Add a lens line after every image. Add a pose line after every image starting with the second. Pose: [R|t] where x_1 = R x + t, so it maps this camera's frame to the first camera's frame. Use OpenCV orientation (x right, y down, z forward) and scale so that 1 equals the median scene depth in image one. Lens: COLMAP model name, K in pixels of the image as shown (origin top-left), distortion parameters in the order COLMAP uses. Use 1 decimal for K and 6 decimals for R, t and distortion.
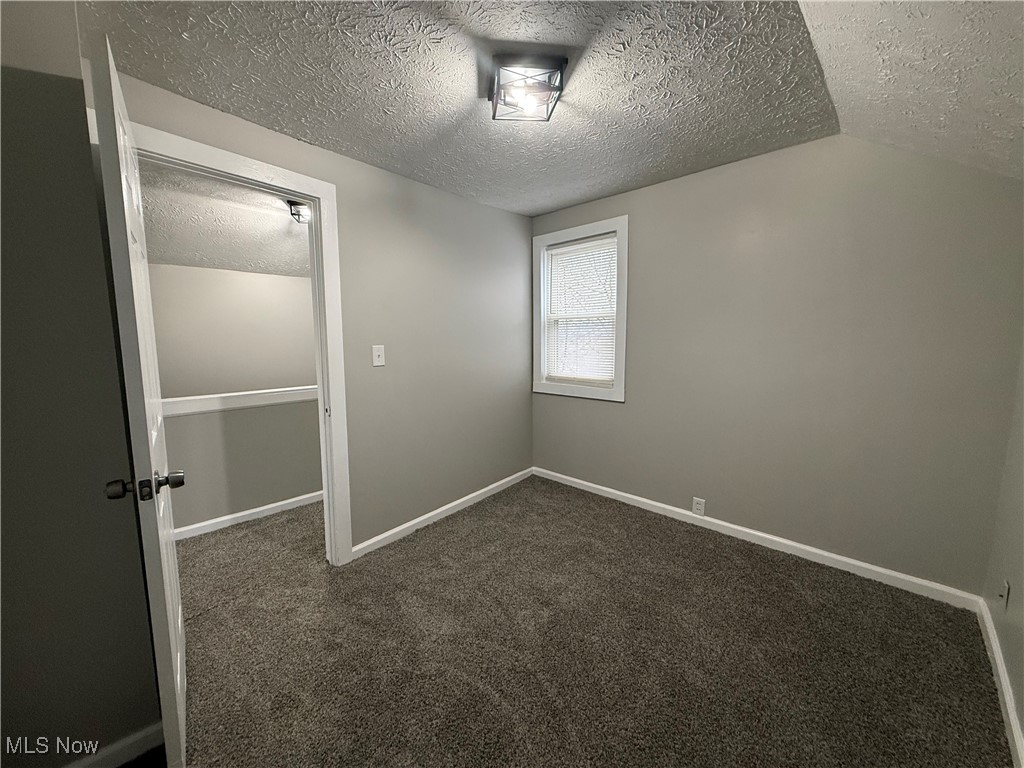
lens RADIAL K [[406.4, 0, 507.5], [0, 406.4, 383.1], [0, 0, 1]] dist [0.000626, 0.000409]
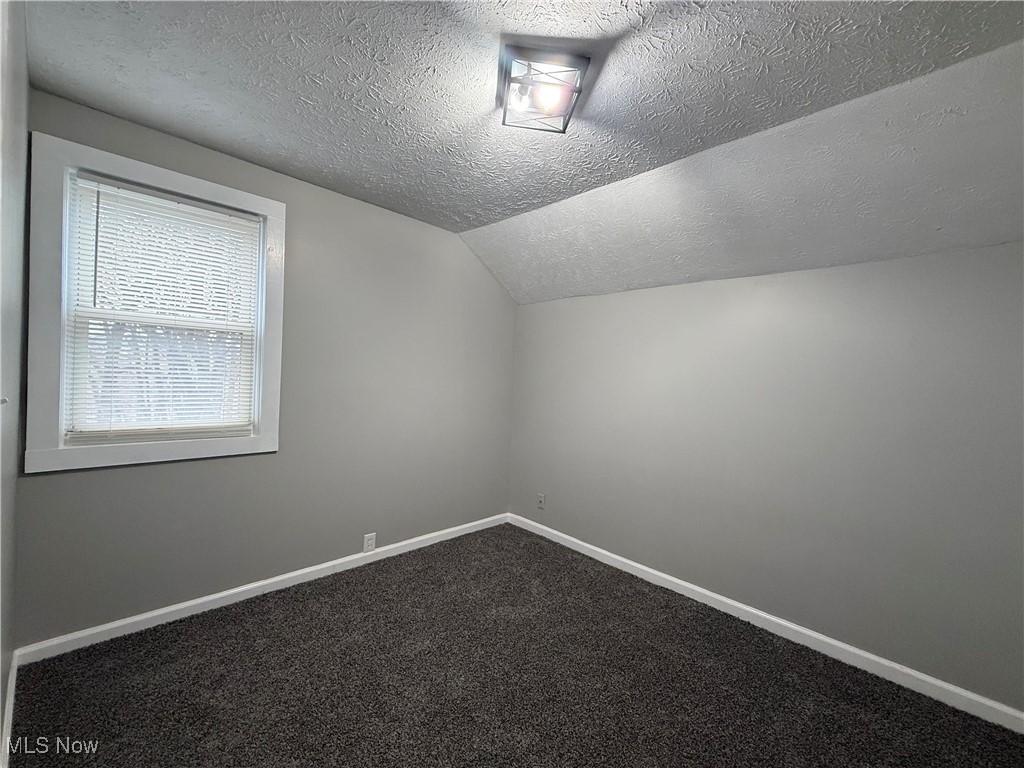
lens RADIAL K [[406.4, 0, 507.5], [0, 406.4, 383.1], [0, 0, 1]] dist [0.000626, 0.000409]
pose [[0.023299, -0.002980, 0.999724, -0.437577], [0.077280, 0.997009, 0.001171, -0.044607], [-0.996737, 0.077231, 0.023459, 0.561590]]
